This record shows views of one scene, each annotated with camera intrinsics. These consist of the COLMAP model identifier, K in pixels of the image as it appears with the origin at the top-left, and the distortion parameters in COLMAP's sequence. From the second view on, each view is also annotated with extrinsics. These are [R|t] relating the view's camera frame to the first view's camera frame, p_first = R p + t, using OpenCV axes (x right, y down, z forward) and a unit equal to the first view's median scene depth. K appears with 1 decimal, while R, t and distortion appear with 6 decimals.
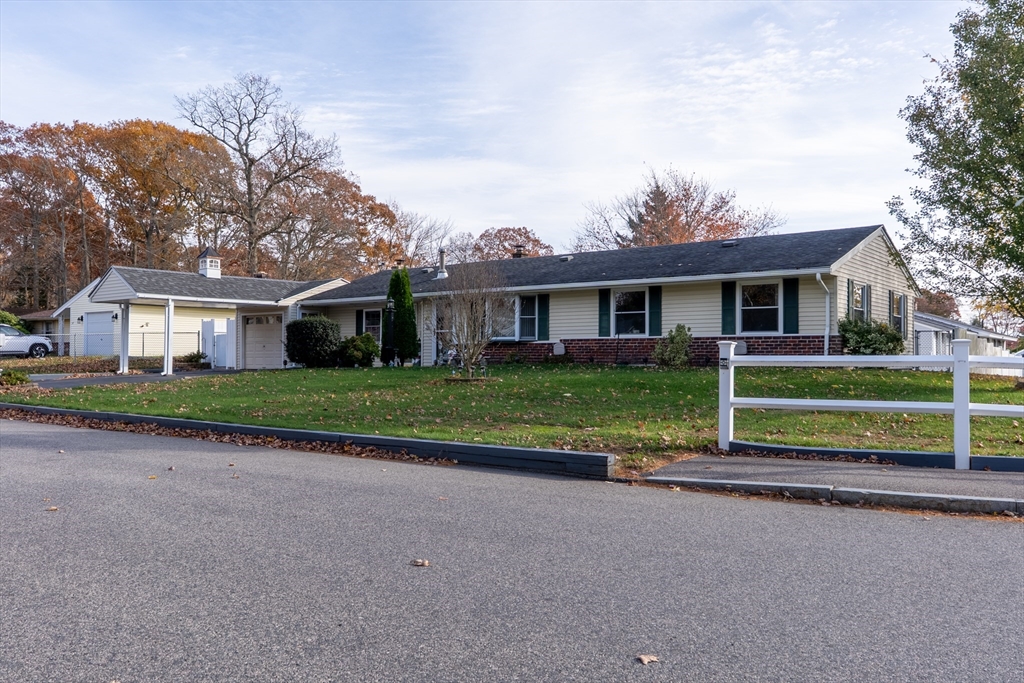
lens RADIAL K [[854.1, 0, 512.0], [0, 854.1, 341.5], [0, 0, 1]] dist [-0.007245, -0.003138]
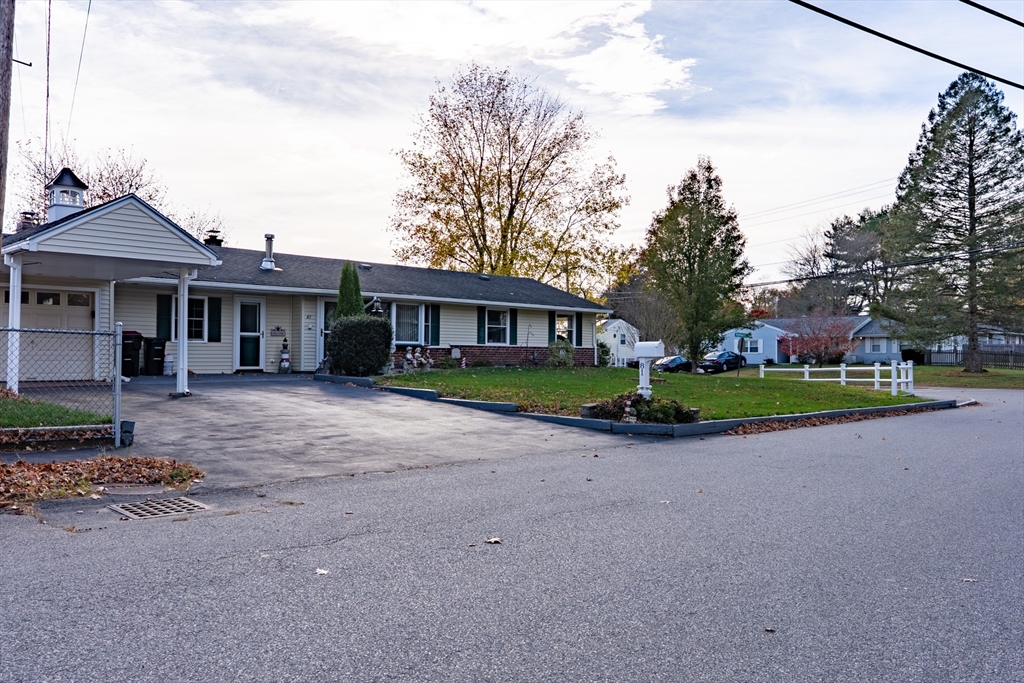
lens RADIAL K [[828.1, 0, 512.0], [0, 828.1, 341.5], [0, 0, 1]] dist [0.003710, 0.000097]
pose [[0.133856, 0.013847, 0.990904, -0.870568], [-0.031279, 0.999463, -0.009741, 0.000832], [-0.990507, -0.029691, 0.134217, 0.628594]]
